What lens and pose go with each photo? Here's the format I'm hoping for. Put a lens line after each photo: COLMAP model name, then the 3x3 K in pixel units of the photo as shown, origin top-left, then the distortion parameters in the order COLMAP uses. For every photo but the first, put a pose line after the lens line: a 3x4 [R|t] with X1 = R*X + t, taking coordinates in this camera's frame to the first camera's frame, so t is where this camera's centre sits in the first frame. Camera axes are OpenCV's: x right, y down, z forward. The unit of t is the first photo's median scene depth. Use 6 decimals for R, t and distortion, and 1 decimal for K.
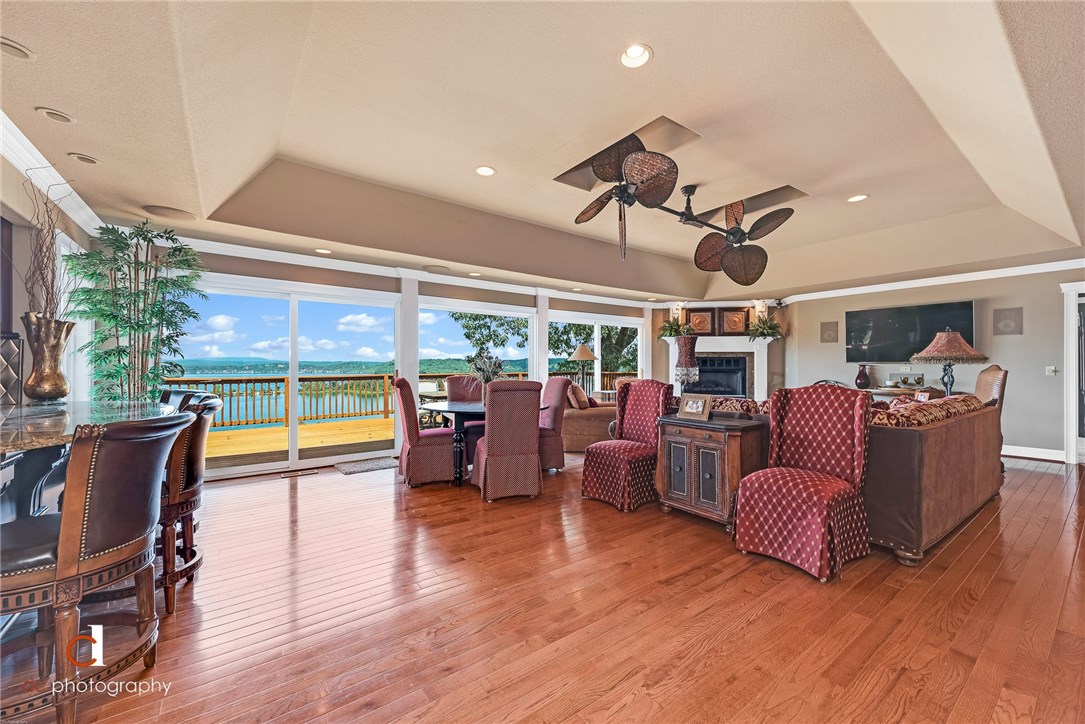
lens RADIAL K [[423.3, 0, 542.5], [0, 423.3, 362.0], [0, 0, 1]] dist [0.001712, 0.000182]
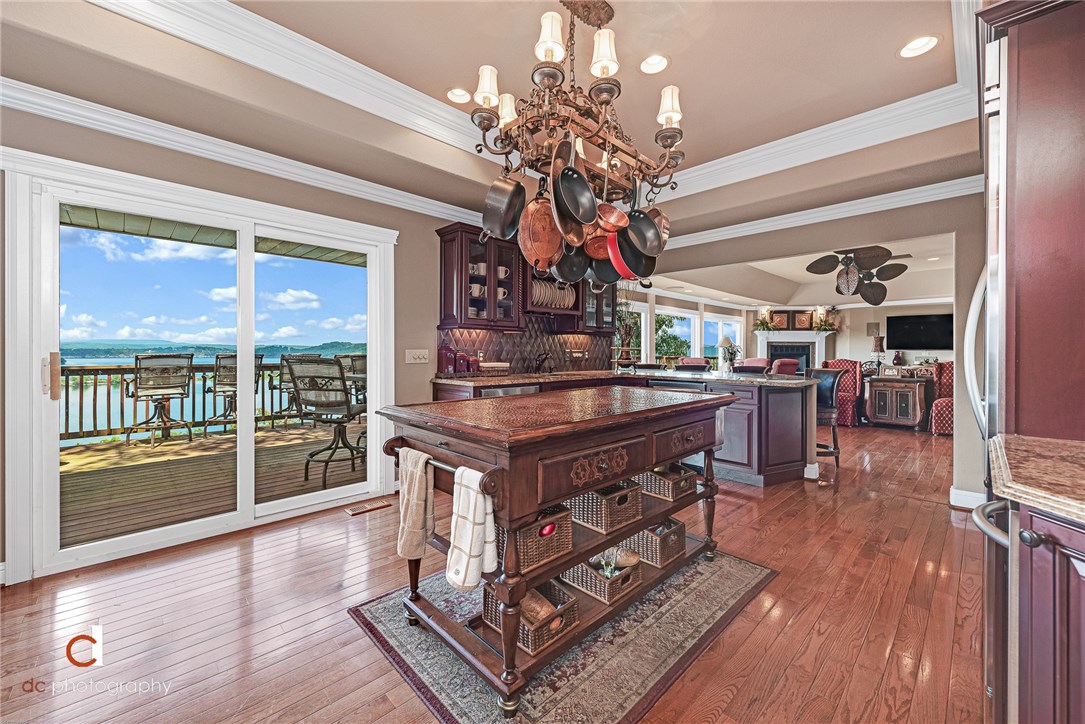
lens RADIAL K [[423.3, 0, 542.5], [0, 423.3, 362.0], [0, 0, 1]] dist [0.001712, 0.000182]
pose [[0.990462, -0.000491, 0.137785, -0.631717], [-0.004495, 0.999346, 0.035875, -0.002968], [-0.137713, -0.036152, 0.989812, -0.309430]]
